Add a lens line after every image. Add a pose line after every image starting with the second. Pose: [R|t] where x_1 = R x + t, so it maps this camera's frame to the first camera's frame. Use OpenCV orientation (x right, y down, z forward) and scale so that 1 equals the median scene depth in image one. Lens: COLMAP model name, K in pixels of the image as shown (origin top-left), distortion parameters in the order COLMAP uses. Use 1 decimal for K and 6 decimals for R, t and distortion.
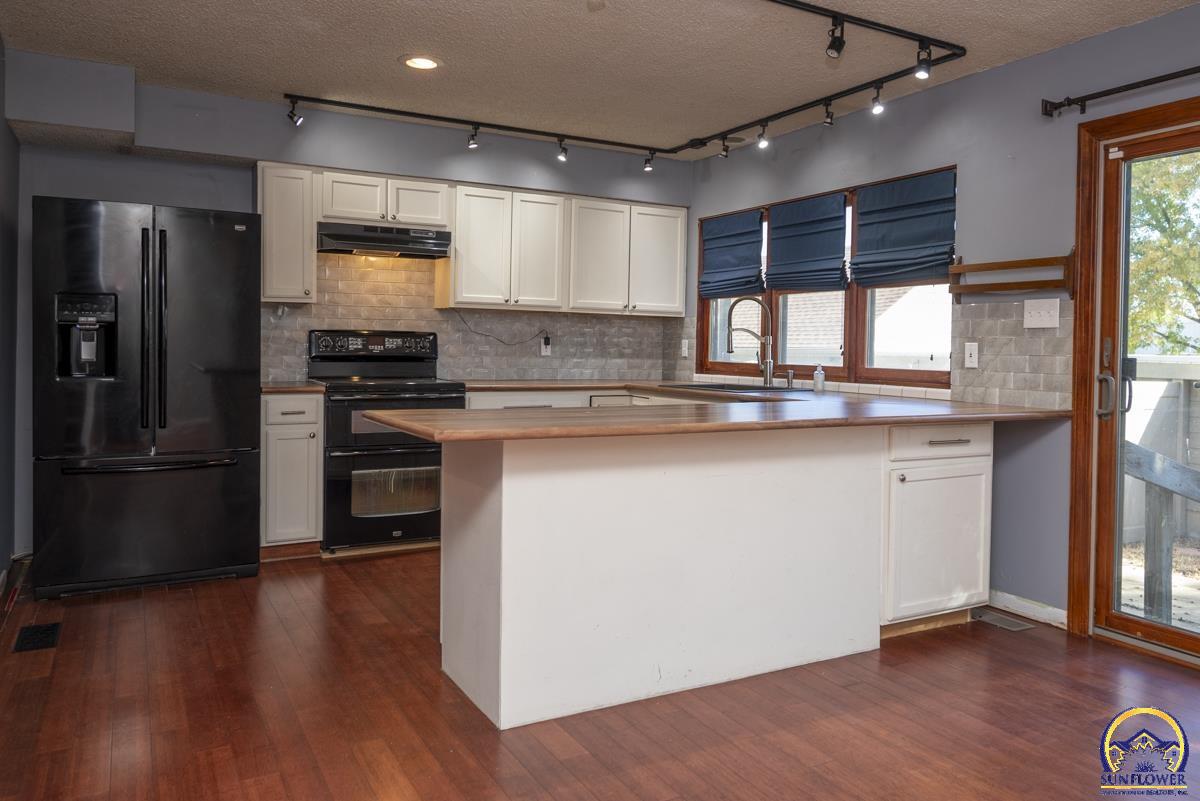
lens RADIAL K [[884.6, 0, 603.4], [0, 884.6, 370.3], [0, 0, 1]] dist [-0.001235, -0.000310]
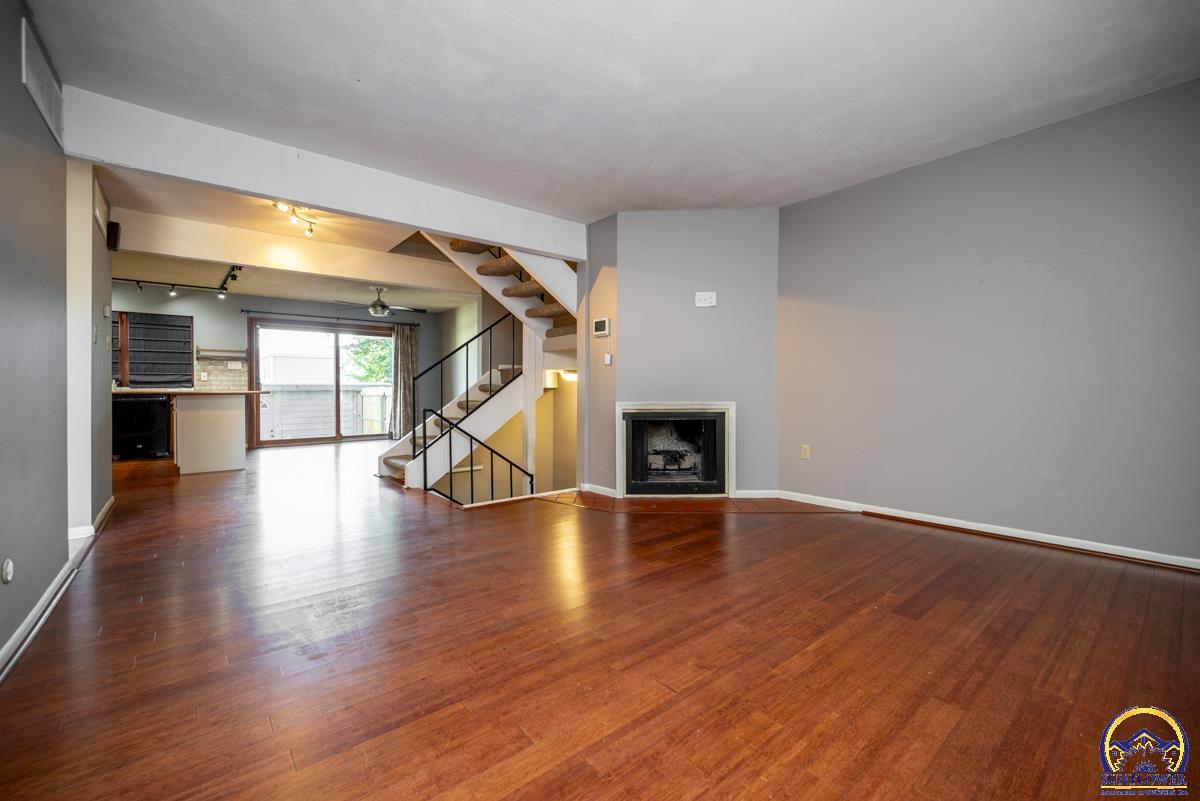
lens RADIAL K [[498.5, 0, 601.6], [0, 498.5, 390.8], [0, 0, 1]] dist [-0.000378, -0.000166]
pose [[-0.172748, -0.018474, 0.984793, -1.200062], [0.018214, 0.999593, 0.021947, 0.015266], [-0.984798, 0.021728, -0.172341, -0.085139]]
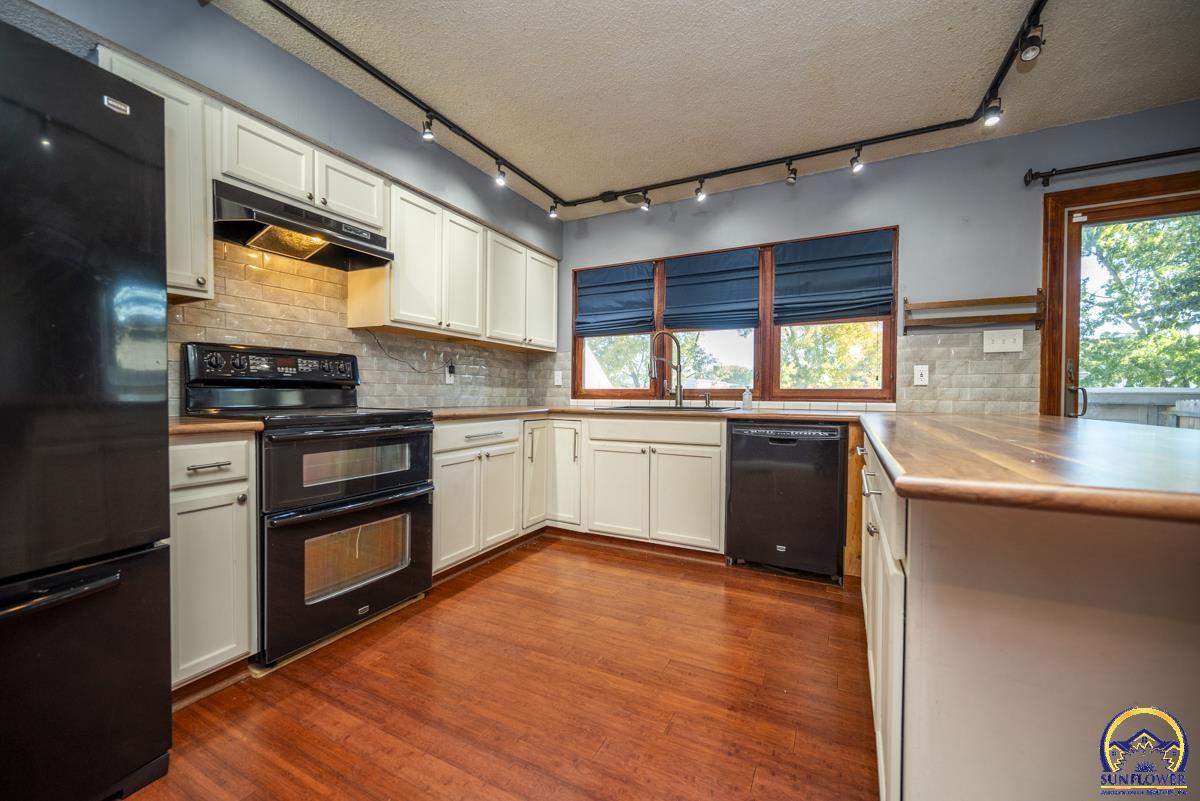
lens RADIAL K [[488.6, 0, 593.3], [0, 488.6, 405.1], [0, 0, 1]] dist [-0.000121, -0.000223]
pose [[0.837181, -0.022815, 0.546450, -0.267518], [0.020838, 0.999735, 0.009816, 0.006680], [-0.546529, 0.003169, 0.837434, 0.492799]]
